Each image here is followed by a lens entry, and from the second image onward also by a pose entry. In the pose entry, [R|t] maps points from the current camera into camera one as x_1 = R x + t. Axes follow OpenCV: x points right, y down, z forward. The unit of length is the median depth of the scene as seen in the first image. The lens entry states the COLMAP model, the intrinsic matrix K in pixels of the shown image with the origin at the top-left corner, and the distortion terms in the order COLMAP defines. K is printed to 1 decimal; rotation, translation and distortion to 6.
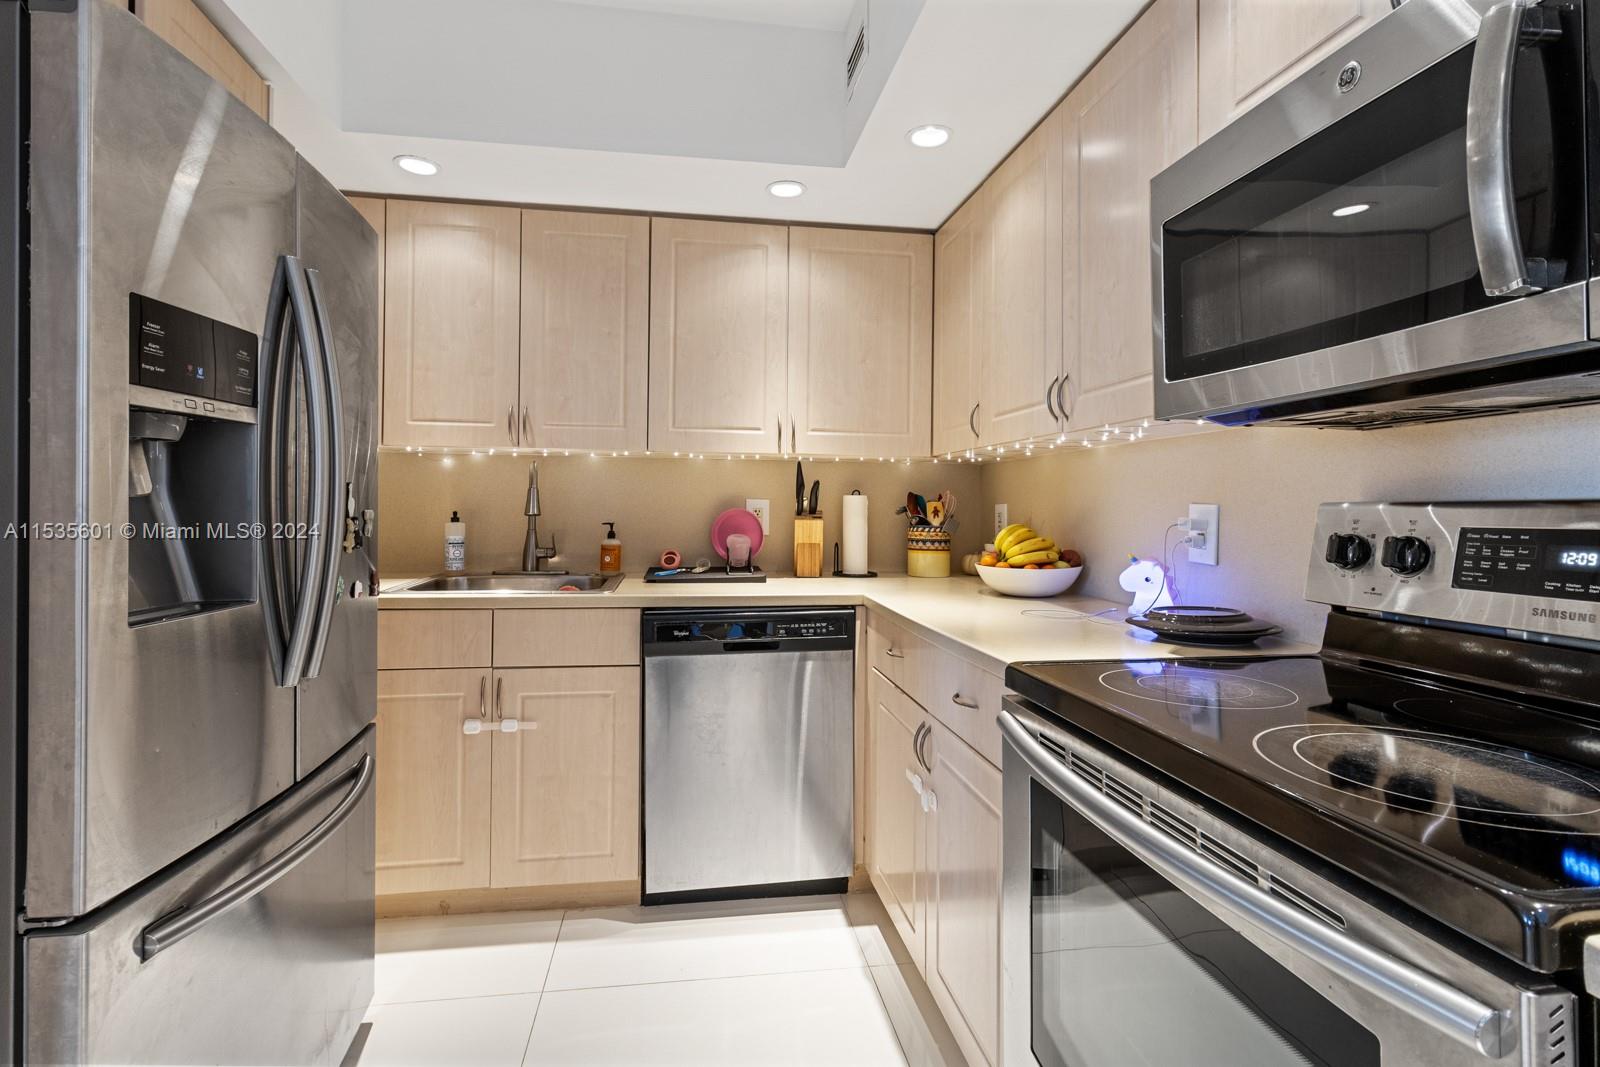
lens RADIAL K [[745.9, 0, 783.2], [0, 745.9, 504.5], [0, 0, 1]] dist [0.000254, -0.000870]
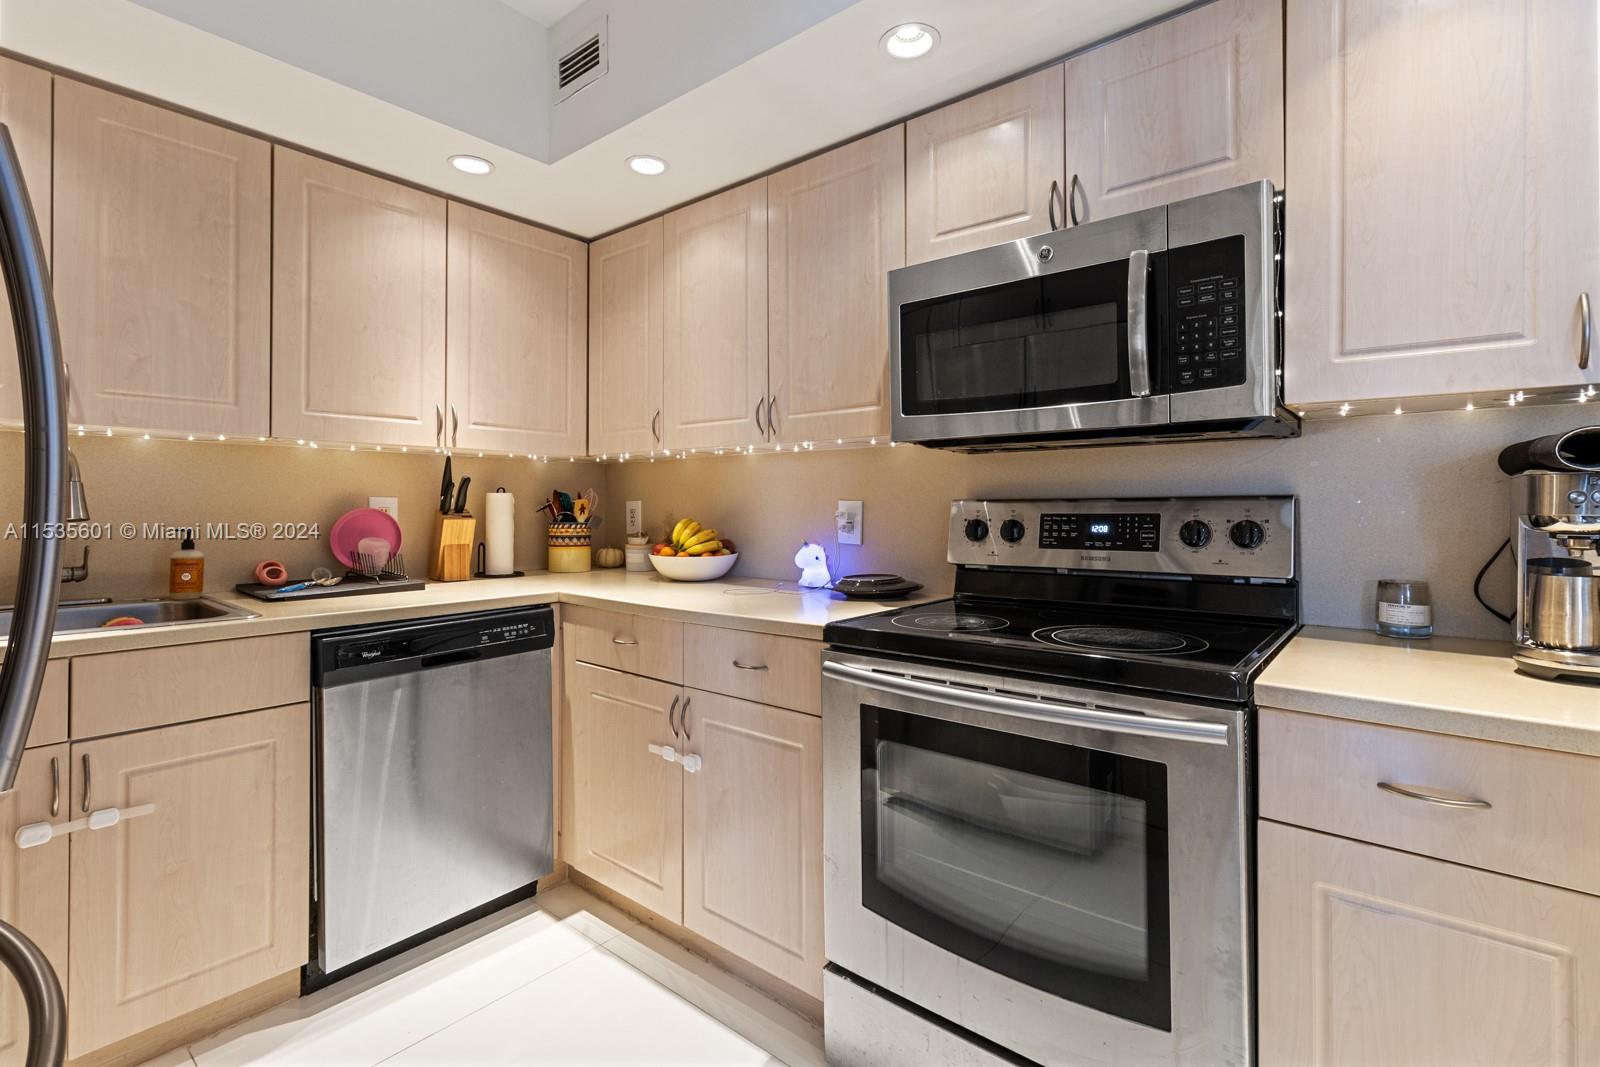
lens RADIAL K [[745.9, 0, 783.2], [0, 745.9, 504.5], [0, 0, 1]] dist [0.000254, -0.000870]
pose [[0.747584, -0.008078, 0.664119, -0.342130], [0.004539, 0.999965, 0.007053, -0.002897], [-0.664152, -0.002258, 0.747594, 0.044937]]
